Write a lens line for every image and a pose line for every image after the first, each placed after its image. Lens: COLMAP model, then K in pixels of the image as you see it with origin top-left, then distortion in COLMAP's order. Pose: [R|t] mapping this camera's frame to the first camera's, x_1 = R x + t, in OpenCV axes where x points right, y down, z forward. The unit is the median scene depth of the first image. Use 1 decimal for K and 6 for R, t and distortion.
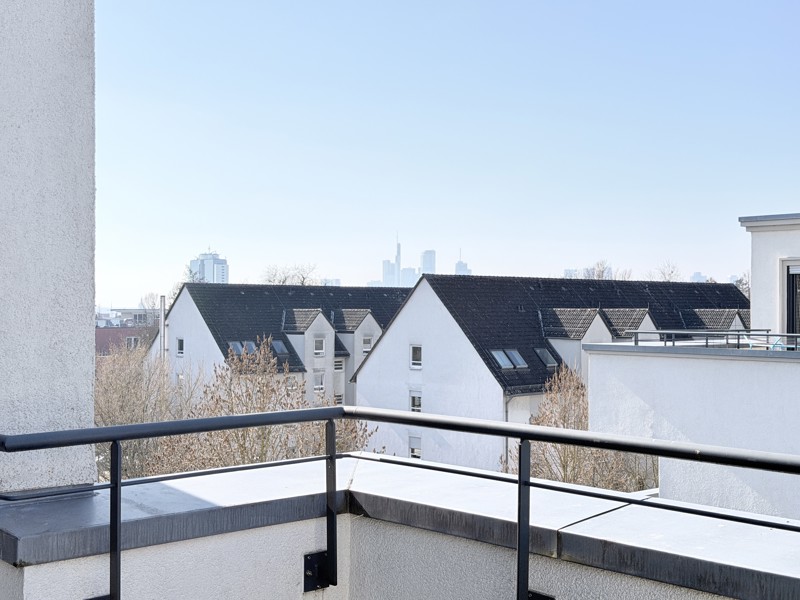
lens RADIAL K [[1098.4, 0, 395.0], [0, 1098.4, 299.6], [0, 0, 1]] dist [0.134047, 0.000000]
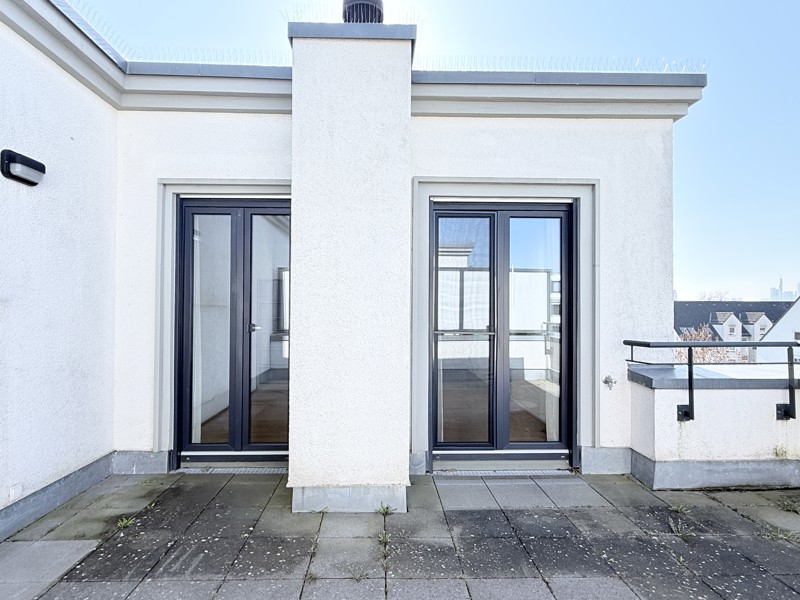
lens RADIAL K [[450.2, 0, 395.5], [0, 450.2, 305.9], [0, 0, 1]] dist [0.006036, 0.001464]
pose [[0.768747, -0.007418, -0.639509, -0.086444], [0.000946, 0.999945, -0.010462, 0.031961], [0.639552, 0.007438, 0.768712, -0.246012]]
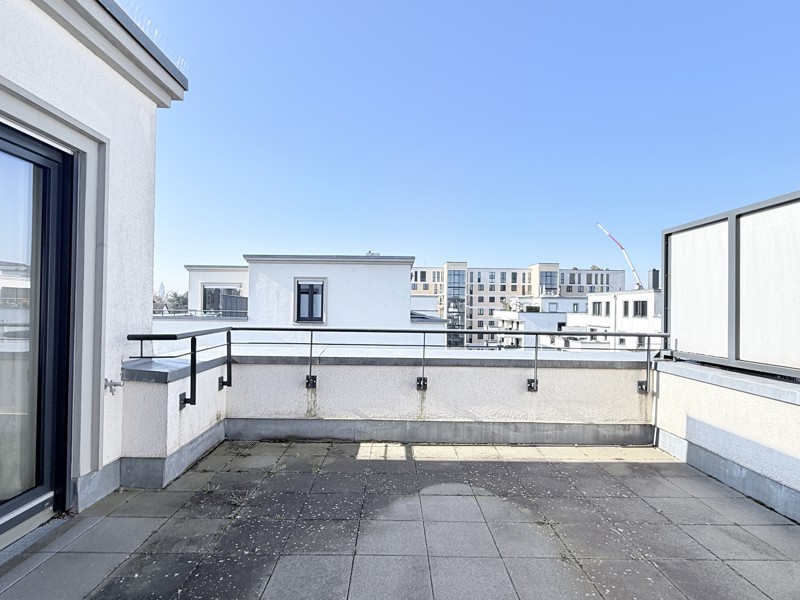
lens RADIAL K [[450.2, 0, 396.5], [0, 450.2, 305.6], [0, 0, 1]] dist [0.006036, 0.001464]
pose [[0.653647, 0.007702, 0.756760, -0.665923], [-0.015548, 0.999874, 0.003253, 0.030222], [-0.756640, -0.013893, 0.653684, -0.114434]]
